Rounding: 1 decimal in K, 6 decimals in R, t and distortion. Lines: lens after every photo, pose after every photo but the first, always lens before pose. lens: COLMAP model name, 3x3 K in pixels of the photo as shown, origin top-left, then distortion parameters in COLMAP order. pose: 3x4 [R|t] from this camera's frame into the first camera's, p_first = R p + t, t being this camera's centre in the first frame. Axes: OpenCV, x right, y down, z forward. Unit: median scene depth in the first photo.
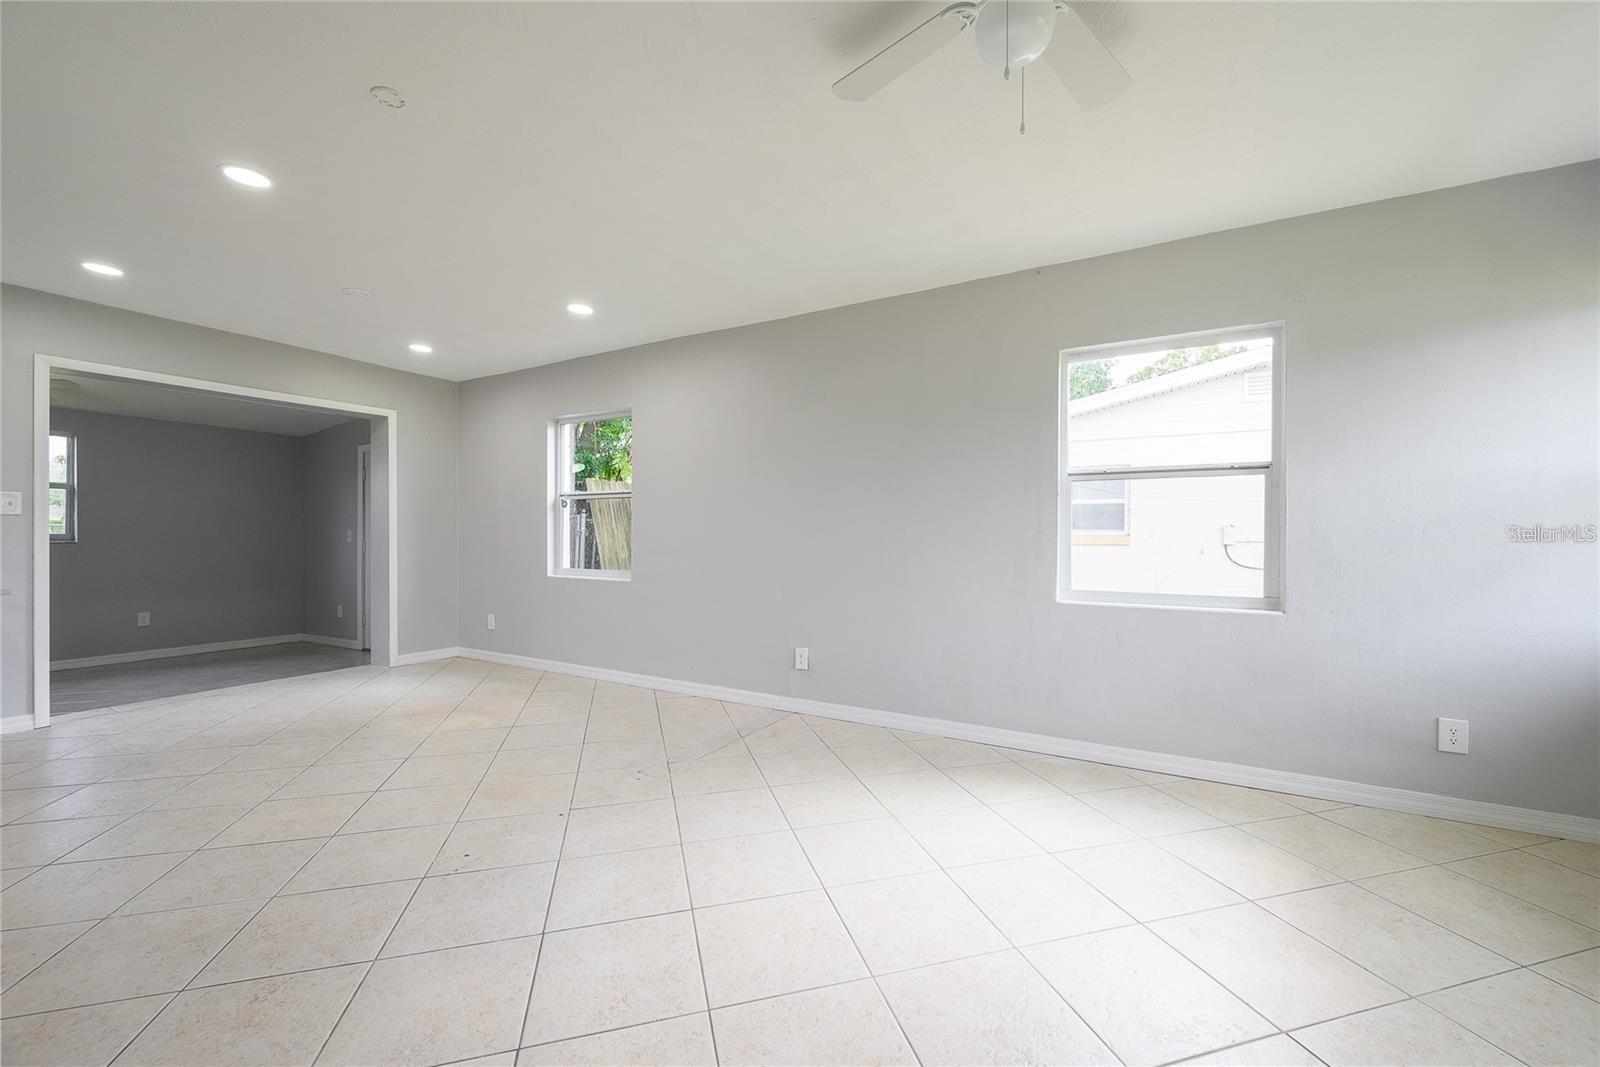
lens RADIAL K [[655.8, 0, 774.2], [0, 655.8, 533.0], [0, 0, 1]] dist [0.000494, 0.000093]
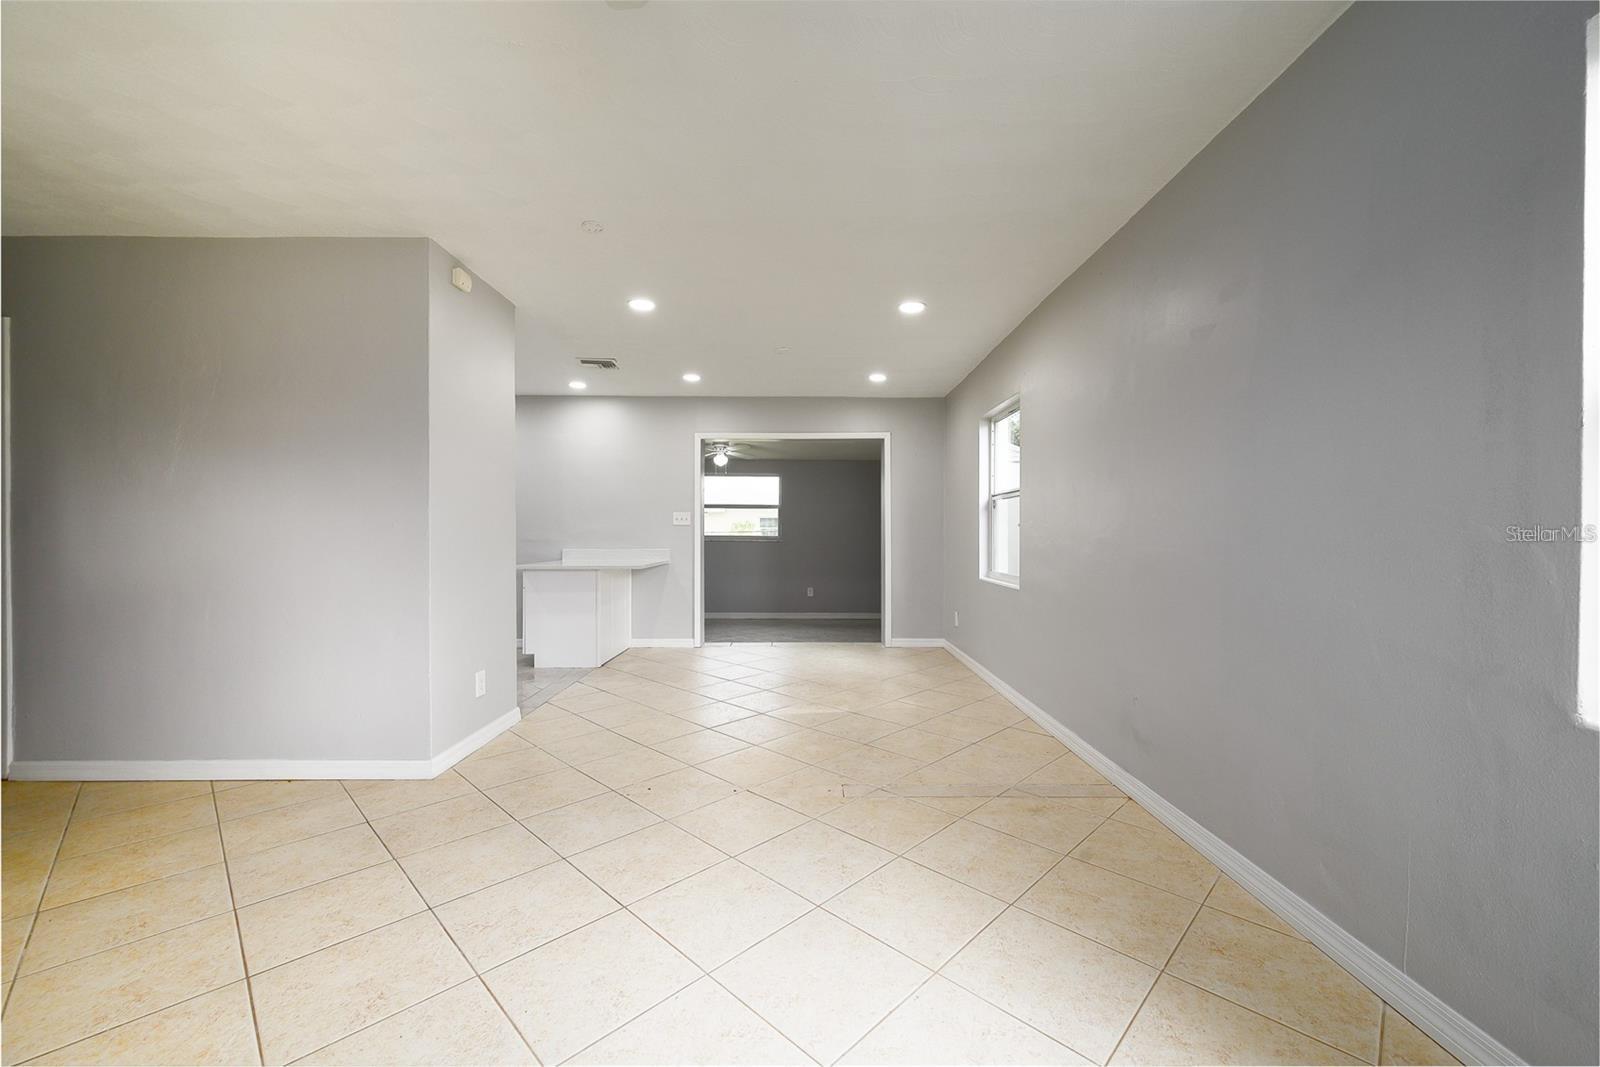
lens RADIAL K [[629.9, 0, 803.6], [0, 629.9, 529.4], [0, 0, 1]] dist [-0.000766, 0.000152]
pose [[0.501080, -0.010286, -0.865340, 0.342235], [0.002121, 0.999941, -0.010658, 0.001495], [0.865398, 0.003505, 0.501073, 0.299161]]
